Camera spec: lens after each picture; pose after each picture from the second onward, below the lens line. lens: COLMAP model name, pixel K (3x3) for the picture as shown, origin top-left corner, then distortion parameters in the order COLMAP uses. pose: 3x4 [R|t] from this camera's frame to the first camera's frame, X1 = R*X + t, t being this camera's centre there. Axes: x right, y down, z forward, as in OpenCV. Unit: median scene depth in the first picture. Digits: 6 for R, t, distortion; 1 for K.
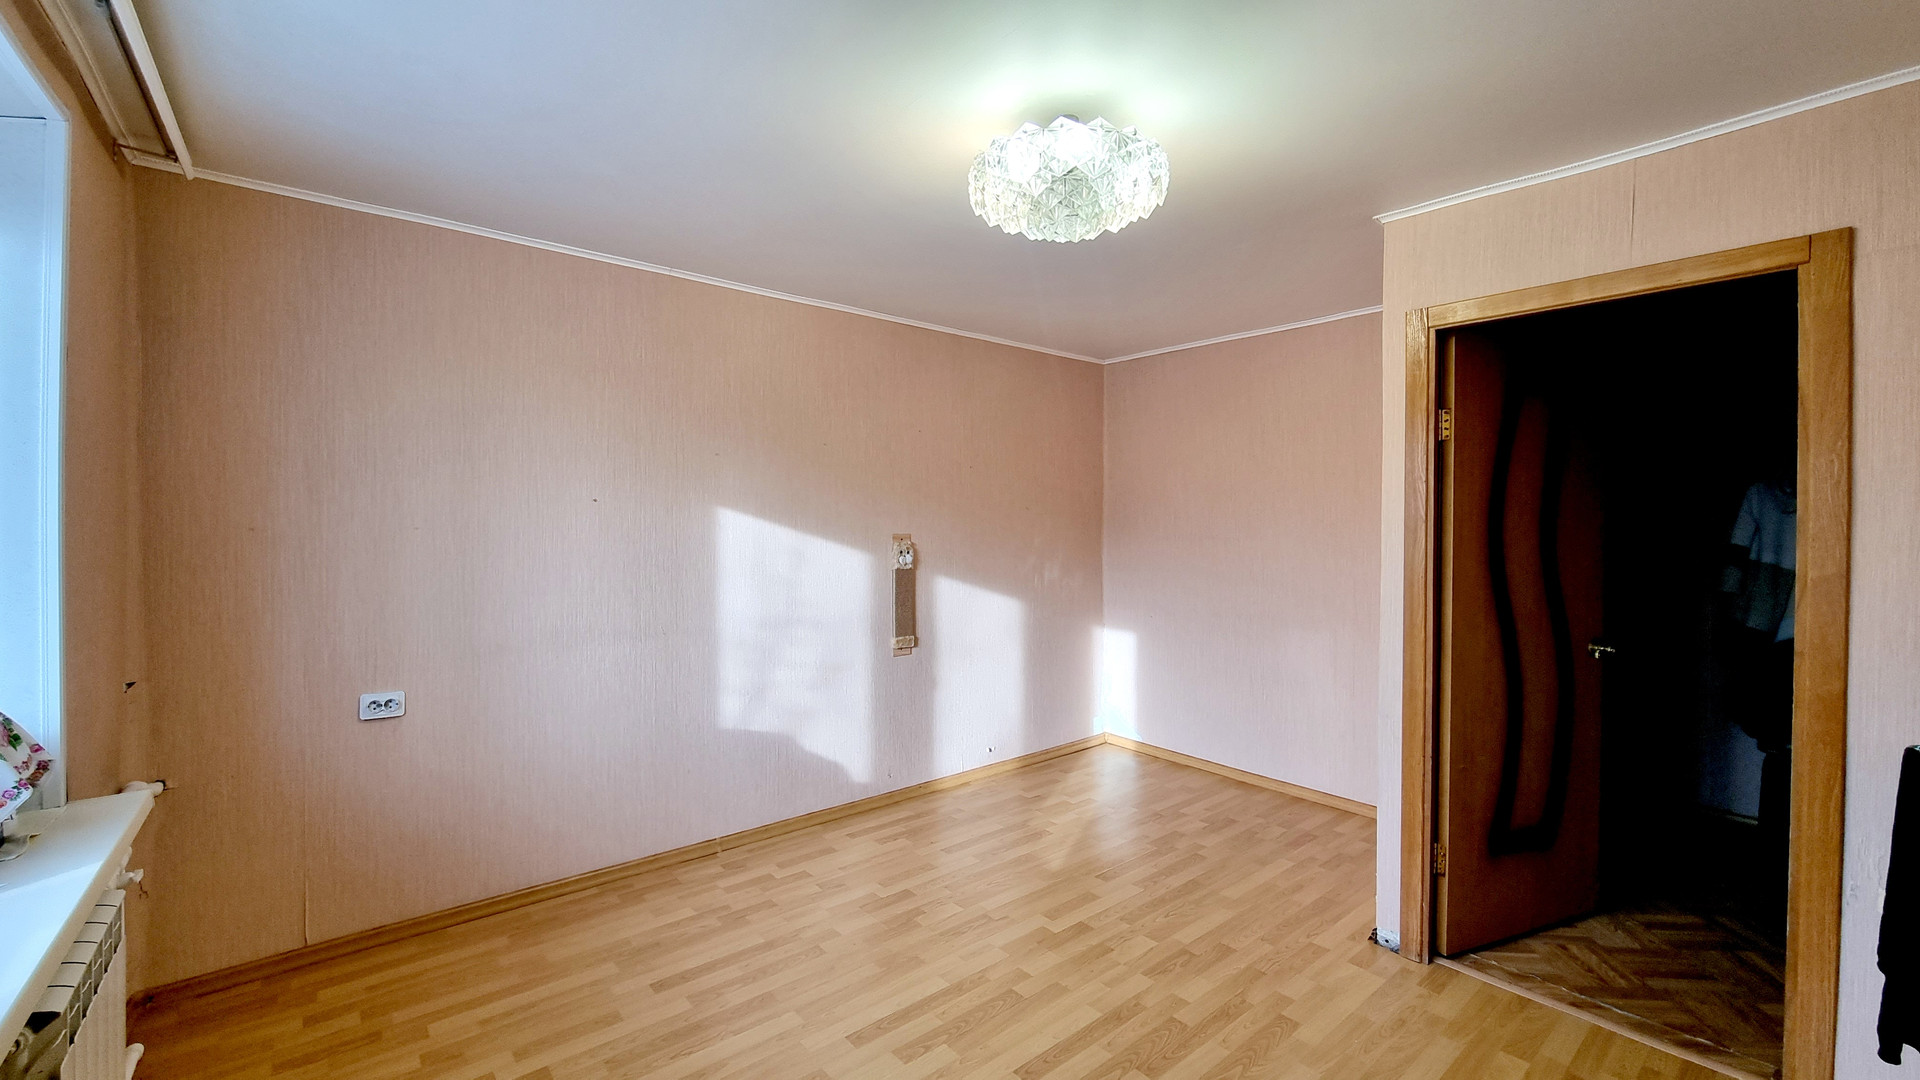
lens RADIAL K [[781.2, 0, 960.8], [0, 781.2, 534.7], [0, 0, 1]] dist [0.002771, 0.000184]
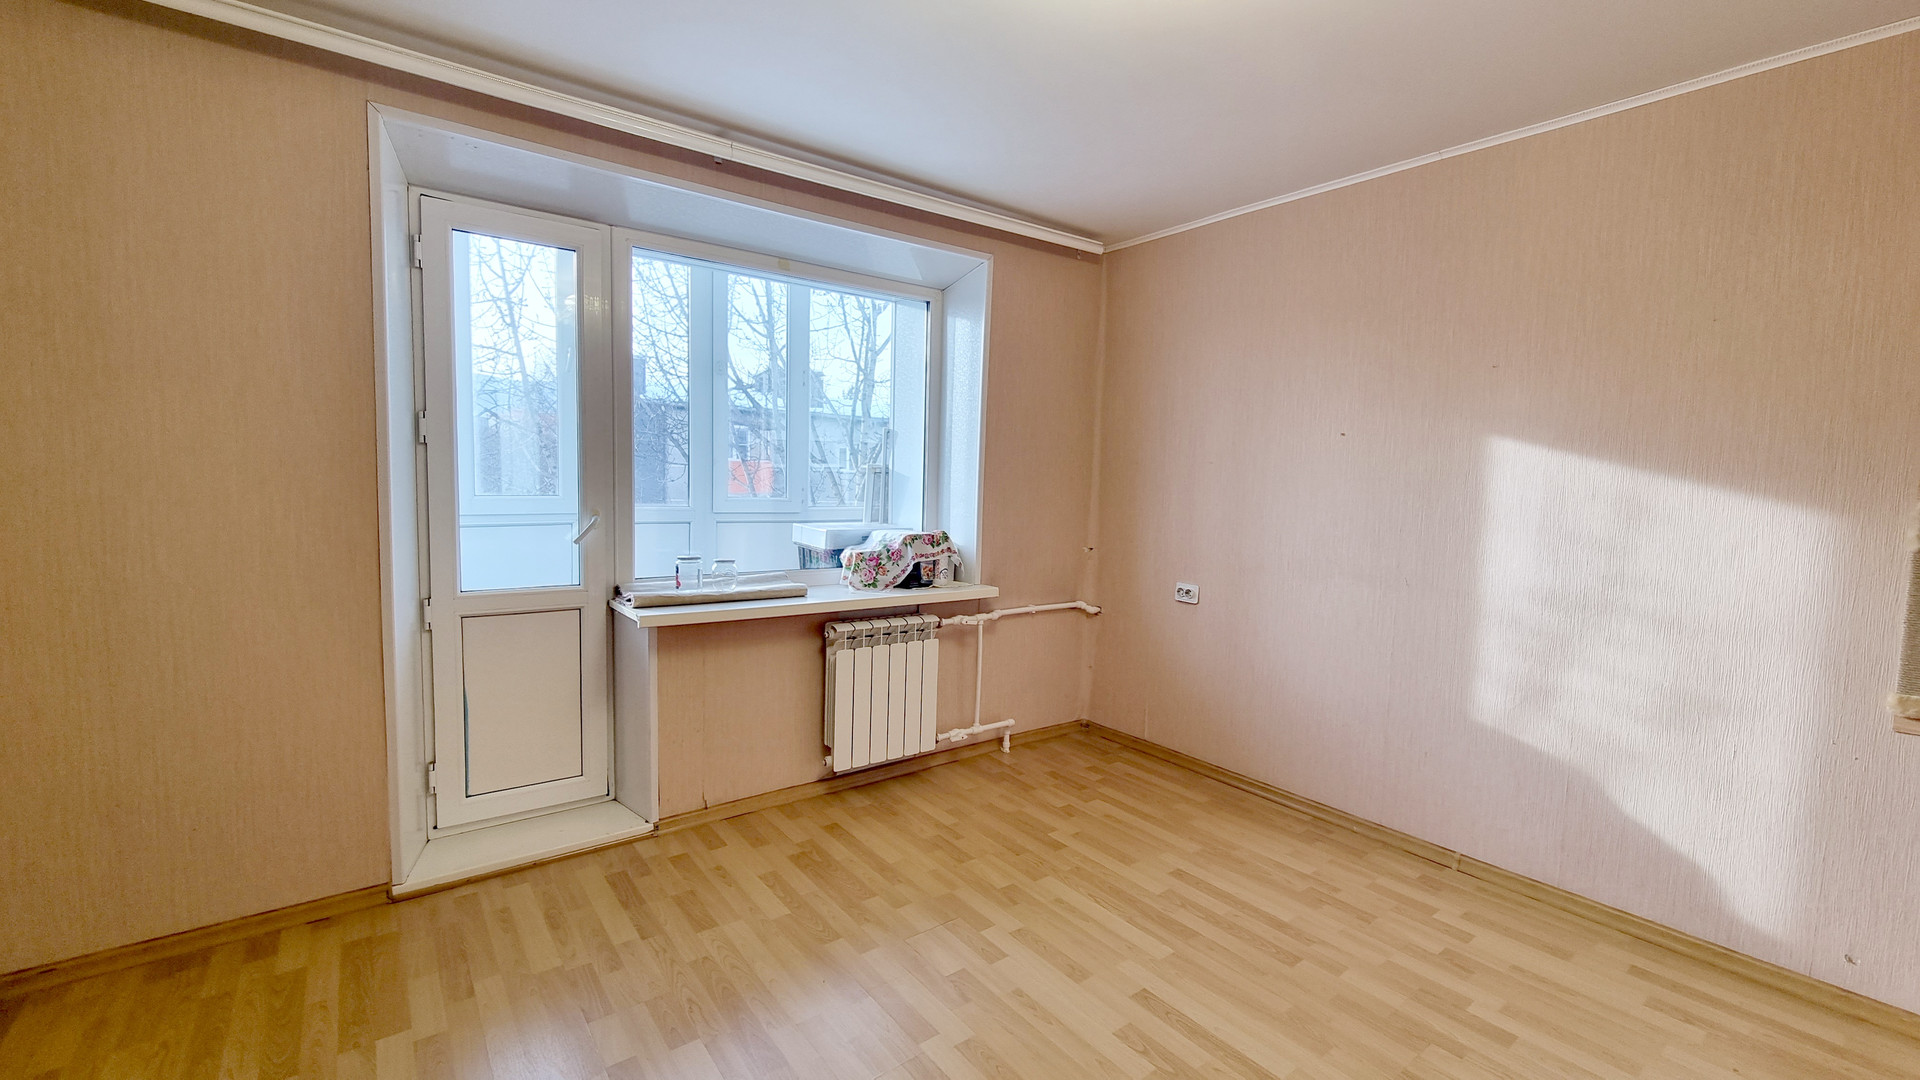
lens RADIAL K [[781.2, 0, 959.7], [0, 781.2, 537.8], [0, 0, 1]] dist [0.002771, 0.000184]
pose [[-0.040697, 0.075614, -0.996306, 0.545882], [-0.040659, 0.996181, 0.077265, 0.028760], [0.998344, 0.043653, -0.037467, 0.570596]]
